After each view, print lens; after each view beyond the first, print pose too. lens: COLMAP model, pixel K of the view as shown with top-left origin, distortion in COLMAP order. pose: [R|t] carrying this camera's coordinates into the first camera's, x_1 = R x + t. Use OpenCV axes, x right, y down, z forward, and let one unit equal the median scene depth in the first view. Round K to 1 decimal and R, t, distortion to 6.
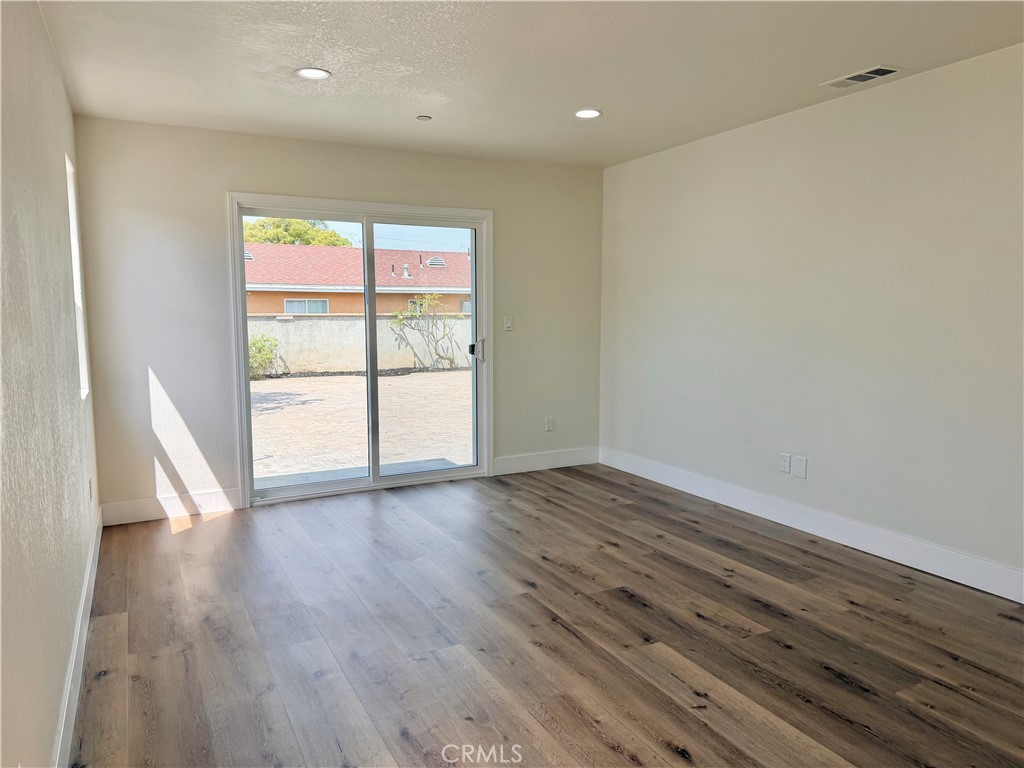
lens RADIAL K [[725.6, 0, 514.7], [0, 725.6, 382.0], [0, 0, 1]] dist [-0.031273, -0.002130]
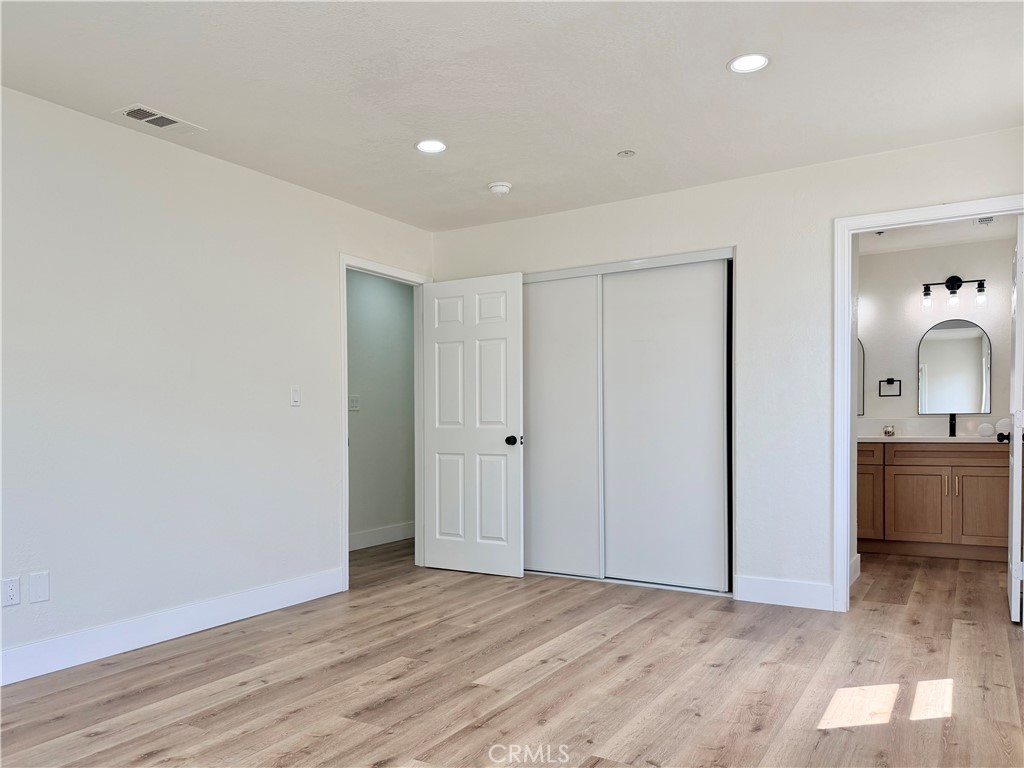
lens RADIAL K [[725.6, 0, 513.5], [0, 725.6, 383.5], [0, 0, 1]] dist [-0.031273, -0.002130]
pose [[-0.502361, 0.048950, 0.863271, -0.636347], [0.110644, 0.993828, 0.008033, -0.053636], [-0.857550, 0.099551, -0.504676, 1.242354]]
